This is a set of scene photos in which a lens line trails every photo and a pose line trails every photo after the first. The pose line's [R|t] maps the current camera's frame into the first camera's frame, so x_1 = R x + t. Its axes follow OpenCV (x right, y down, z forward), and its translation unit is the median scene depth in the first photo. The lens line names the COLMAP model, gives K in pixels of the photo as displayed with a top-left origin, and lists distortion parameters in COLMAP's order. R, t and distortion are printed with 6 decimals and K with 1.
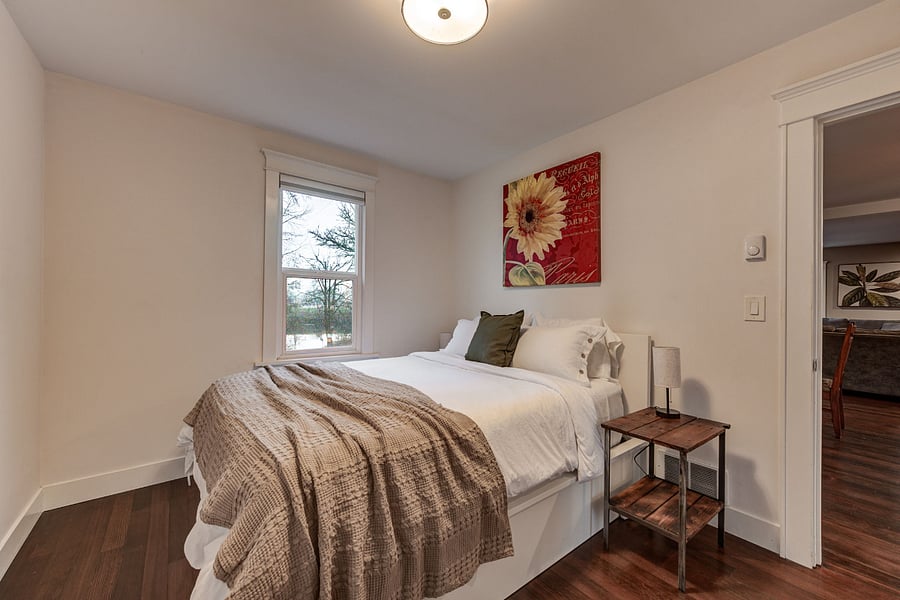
lens RADIAL K [[355.0, 0, 453.8], [0, 355.0, 301.0], [0, 0, 1]] dist [0.000358, 0.000018]
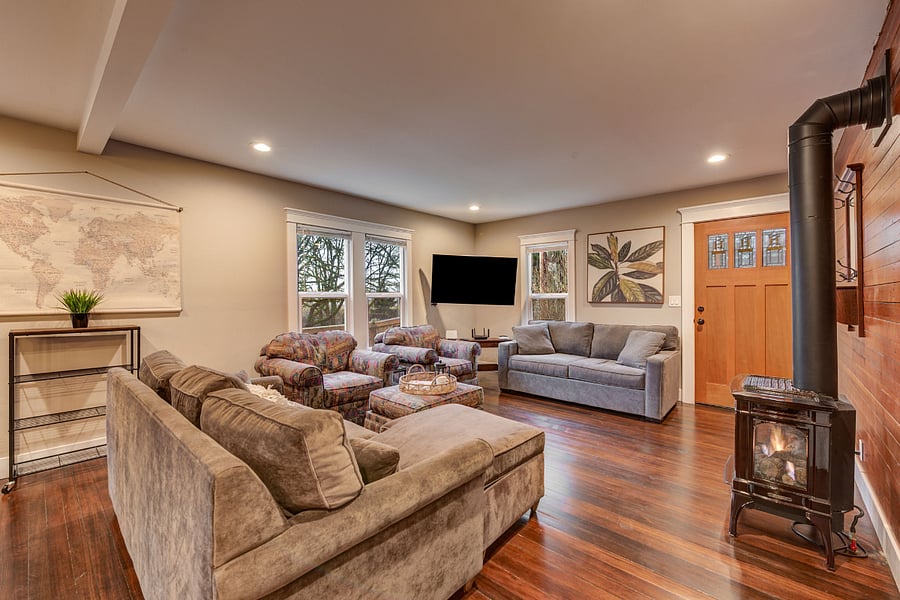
lens RADIAL K [[370.2, 0, 455.7], [0, 370.2, 296.0], [0, 0, 1]] dist [-0.002843, 0.000158]
pose [[0.982957, -0.010352, 0.183546, 0.775555], [0.011634, 0.999915, -0.005906, 0.005139], [-0.183469, 0.007941, 0.982993, 0.434049]]
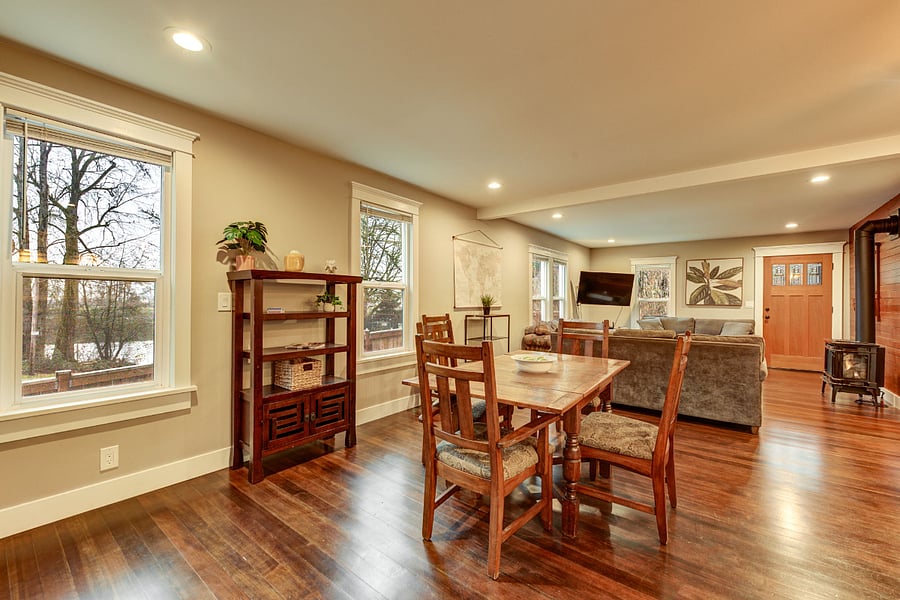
lens RADIAL K [[370.2, 0, 449.5], [0, 370.2, 299.2], [0, 0, 1]] dist [-0.002843, 0.000158]
pose [[0.970697, 0.000801, 0.240304, 0.254410], [-0.000203, 0.999997, -0.002516, 0.002915], [-0.240305, 0.002394, 0.970694, 0.213644]]
